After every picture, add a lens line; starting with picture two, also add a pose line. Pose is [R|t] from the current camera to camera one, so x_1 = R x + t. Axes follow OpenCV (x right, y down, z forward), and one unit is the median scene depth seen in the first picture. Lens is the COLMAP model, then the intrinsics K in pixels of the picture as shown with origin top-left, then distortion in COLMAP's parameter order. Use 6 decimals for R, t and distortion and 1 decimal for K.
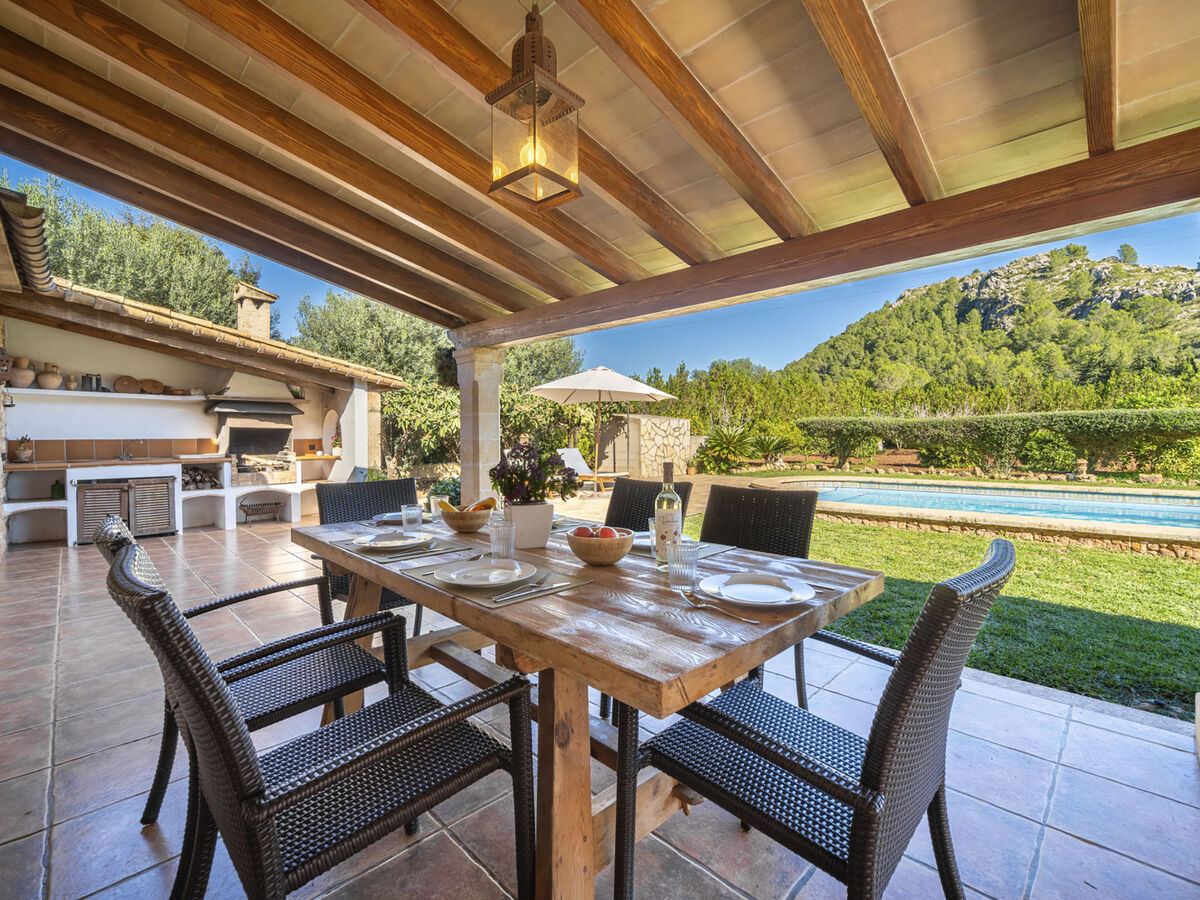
lens RADIAL K [[543.2, 0, 597.6], [0, 543.2, 445.4], [0, 0, 1]] dist [-0.026728, 0.012126]
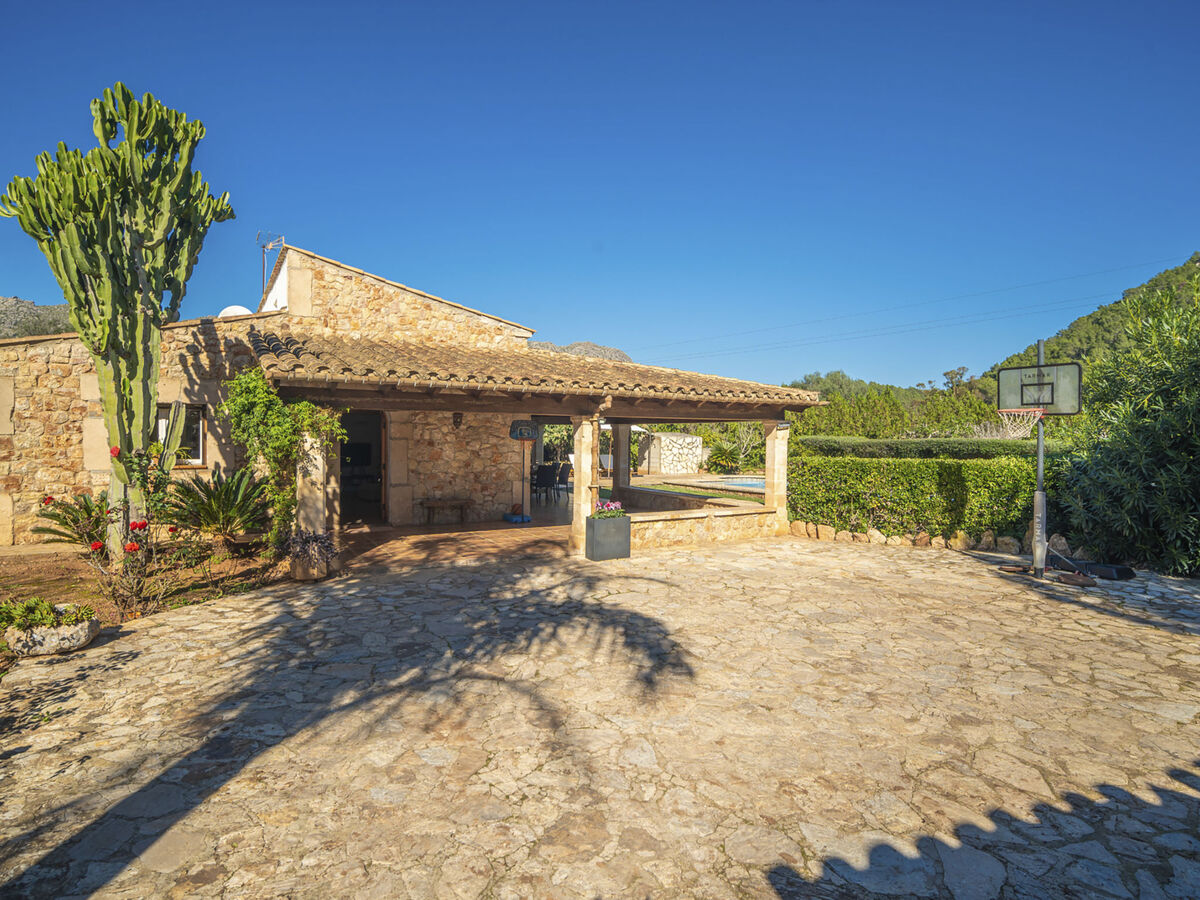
lens RADIAL K [[657.6, 0, 599.8], [0, 657.6, 445.7], [0, 0, 1]] dist [-0.008899, 0.001597]
pose [[0.966676, 0.021205, -0.255124, 0.375511], [-0.021674, 0.999765, 0.000975, -0.020343], [0.255085, 0.004587, 0.966908, -0.872998]]
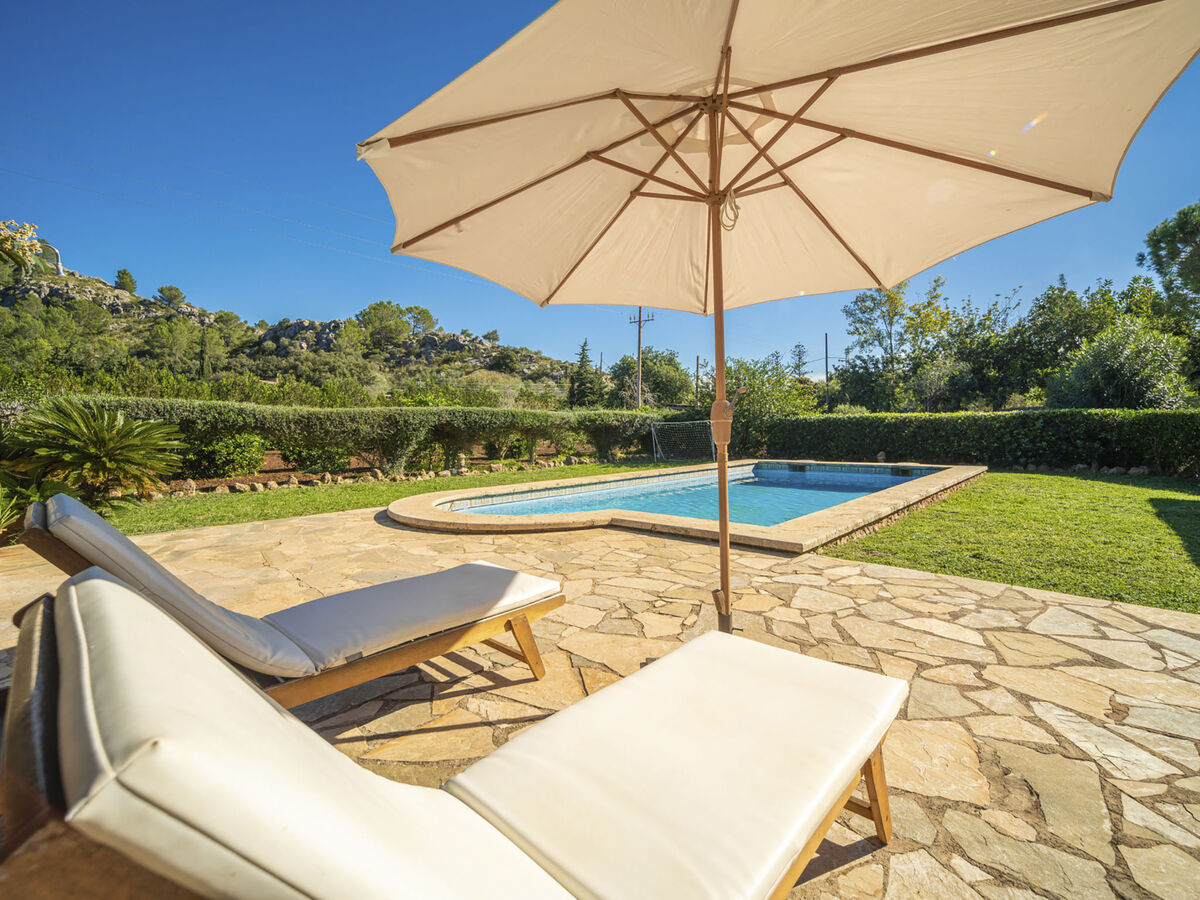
lens RADIAL K [[543.2, 0, 597.6], [0, 543.2, 445.4], [0, 0, 1]] dist [-0.026728, 0.012126]
pose [[-0.033791, -0.019471, 0.999239, -0.135154], [0.027027, 0.999427, 0.020389, -0.004145], [-0.999063, 0.027695, -0.033246, 0.680369]]
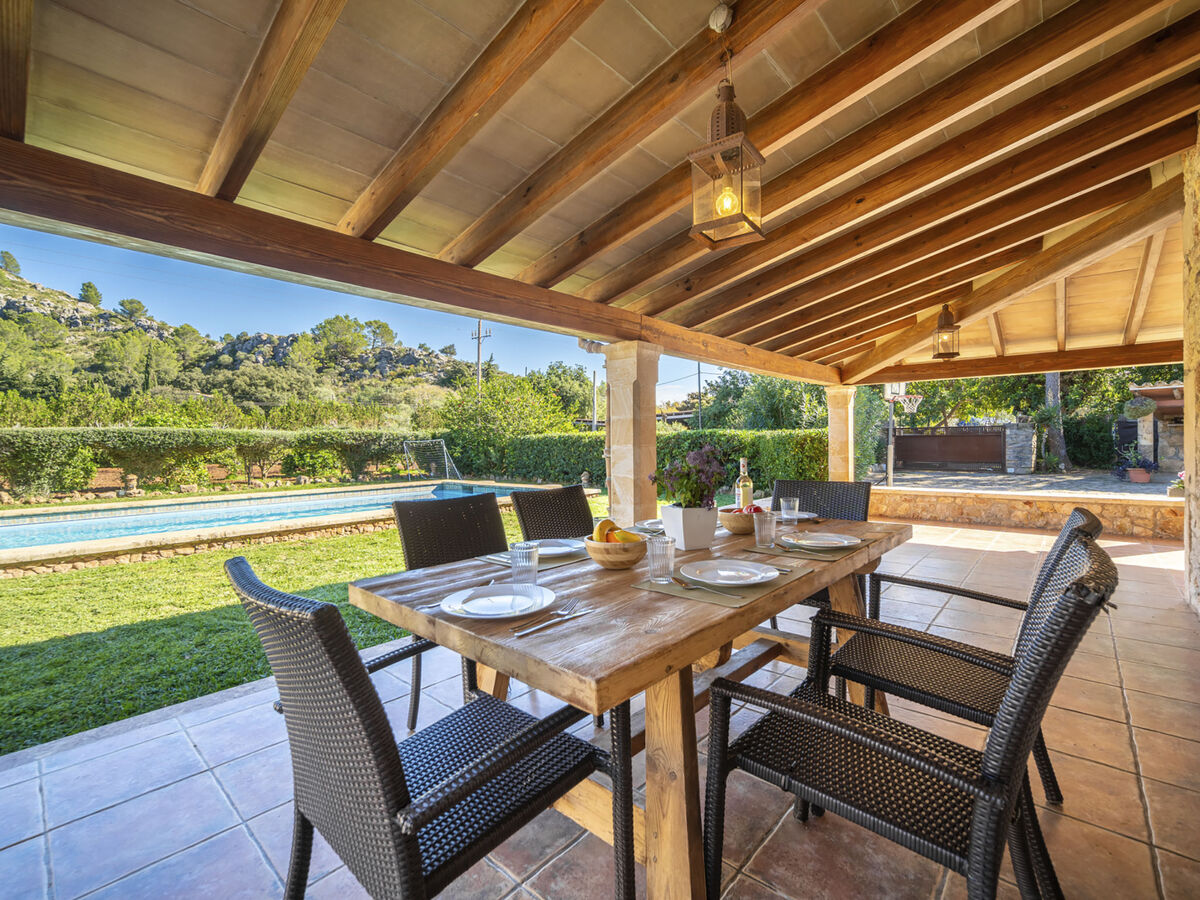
lens RADIAL K [[543.2, 0, 597.6], [0, 543.2, 445.4], [0, 0, 1]] dist [-0.026728, 0.012126]
pose [[-0.048673, 0.005055, 0.998802, -0.137240], [0.028124, 0.999598, -0.003688, -0.001165], [-0.998419, 0.027911, -0.048795, 0.145955]]
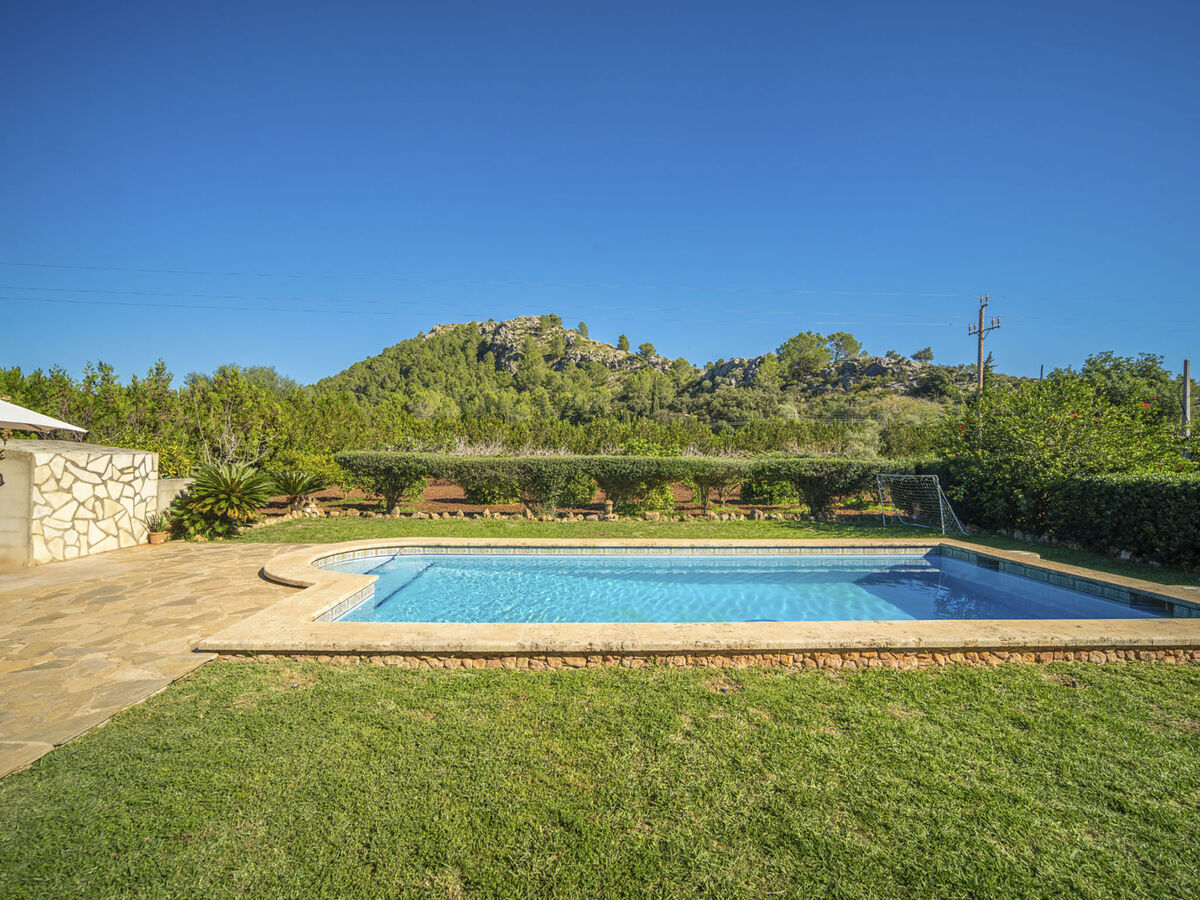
lens RADIAL K [[543.2, 0, 597.6], [0, 543.2, 445.4], [0, 0, 1]] dist [-0.026728, 0.012126]
pose [[0.686528, 0.032497, 0.726377, 0.071867], [-0.006058, 0.999222, -0.038977, -0.036916], [-0.727078, 0.022358, 0.686190, 0.226019]]
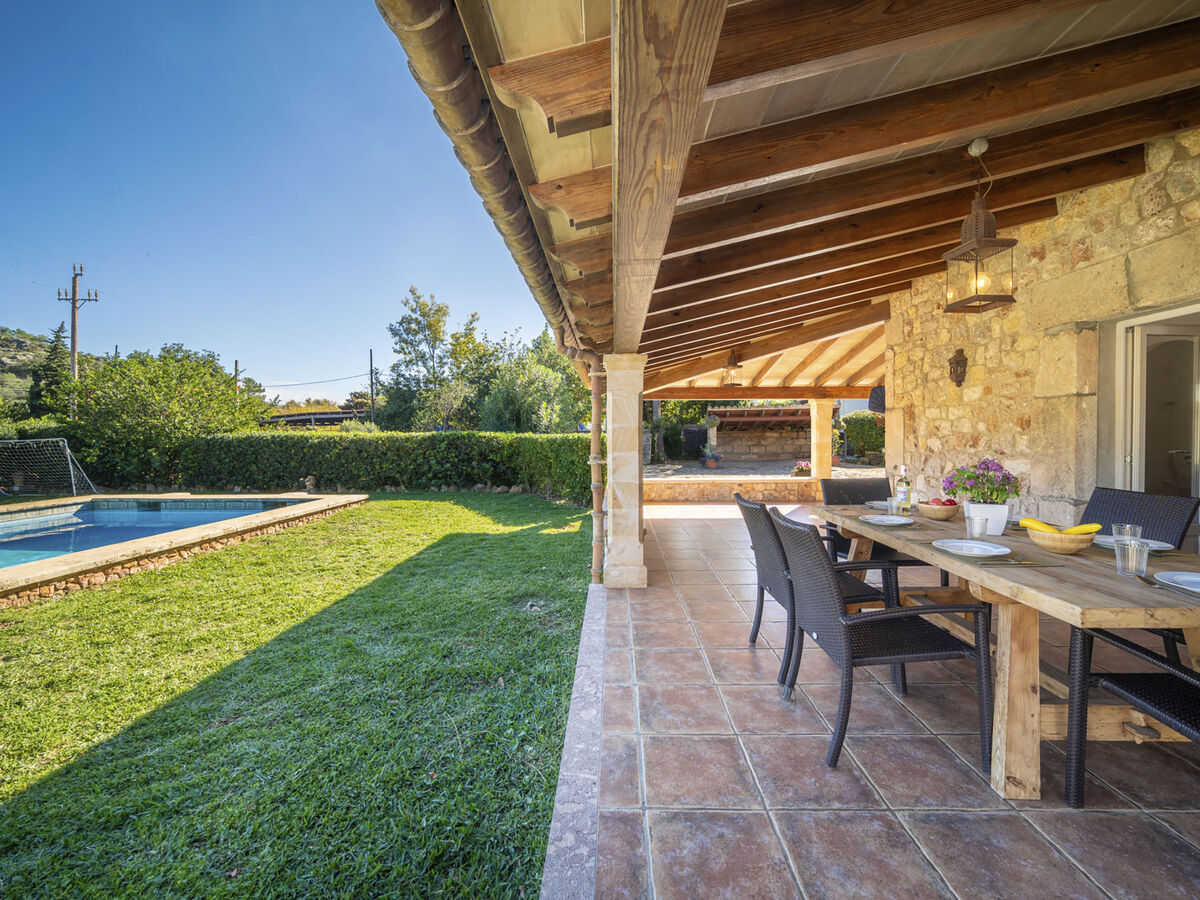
lens RADIAL K [[483.4, 0, 600.0], [0, 483.4, 450.0], [0, 0, 1]] dist [-0.028192, 0.006974]
pose [[-0.681207, -0.004919, 0.732074, -0.041846], [0.024493, 0.999264, 0.029506, -0.011220], [-0.731681, 0.038031, -0.680586, 0.305294]]
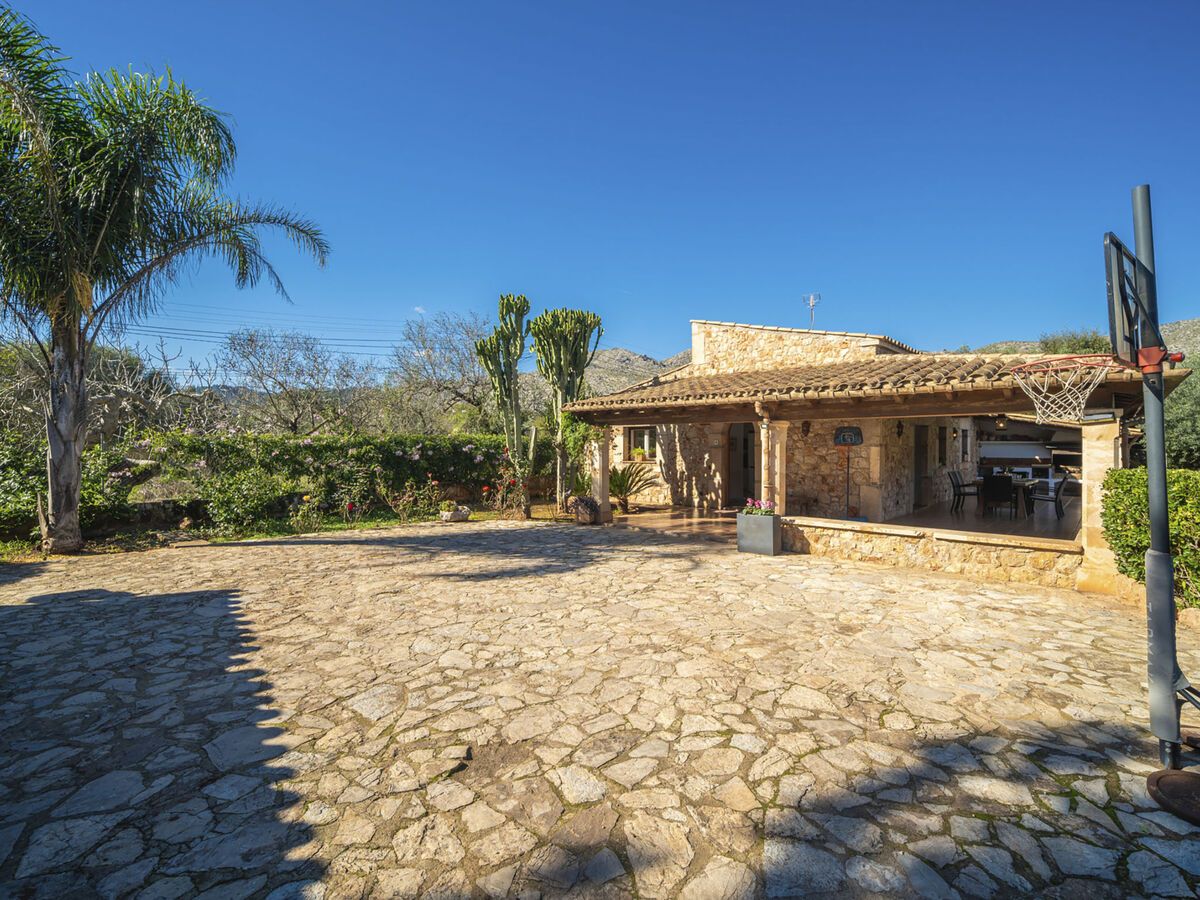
lens RADIAL K [[556.2, 0, 600.0], [0, 556.2, 450.0], [0, 0, 1]] dist [-0.015916, 0.000884]
pose [[0.030899, 0.015450, -0.999403, 0.754249], [-0.016263, 0.999756, 0.014953, -0.024028], [0.999390, 0.015791, 0.031142, -0.485855]]
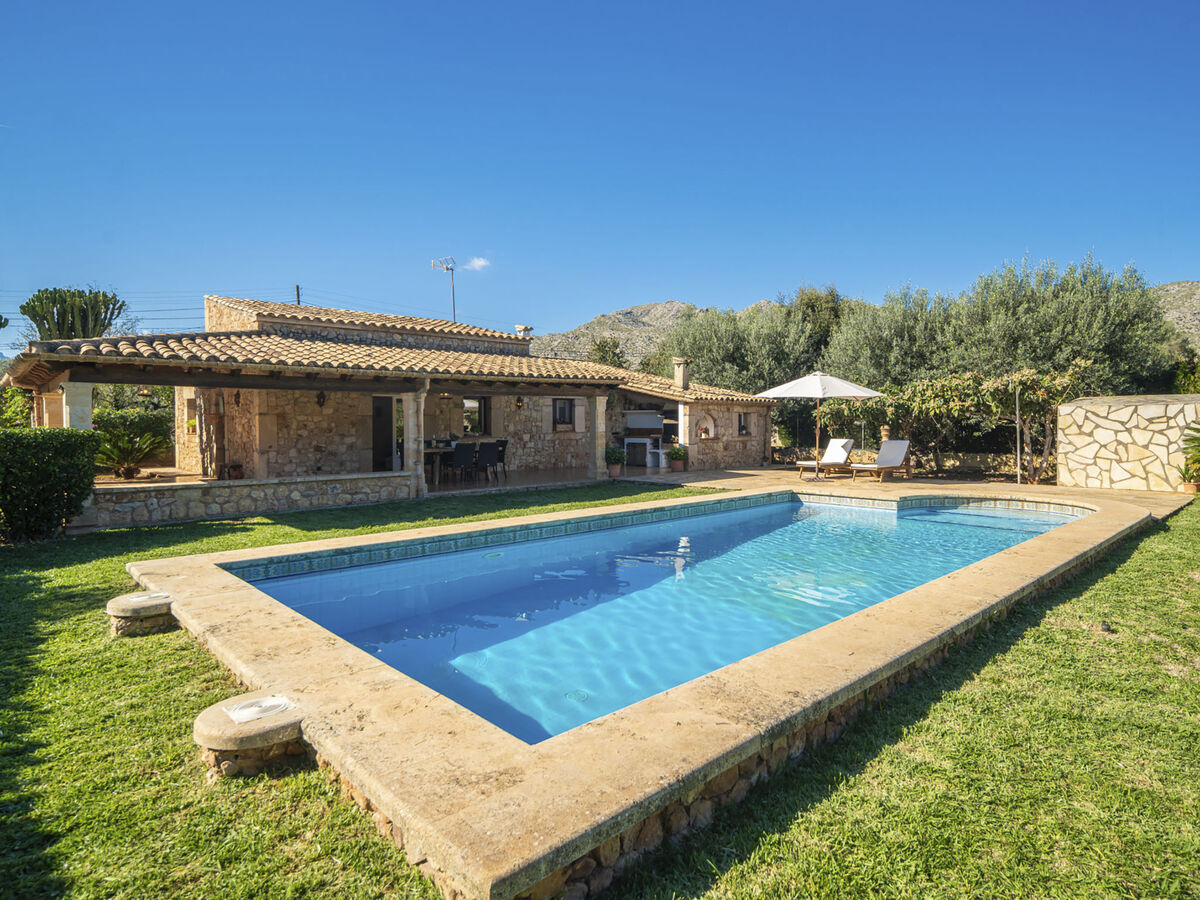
lens RADIAL K [[714.1, 0, 605.4], [0, 714.1, 427.6], [0, 0, 1]] dist [0.002322, 0.027261]
pose [[-0.050803, 0.017436, -0.998556, 1.030751], [-0.009042, 0.999799, 0.017918, -0.029484], [0.998668, 0.009939, -0.050636, 0.396680]]
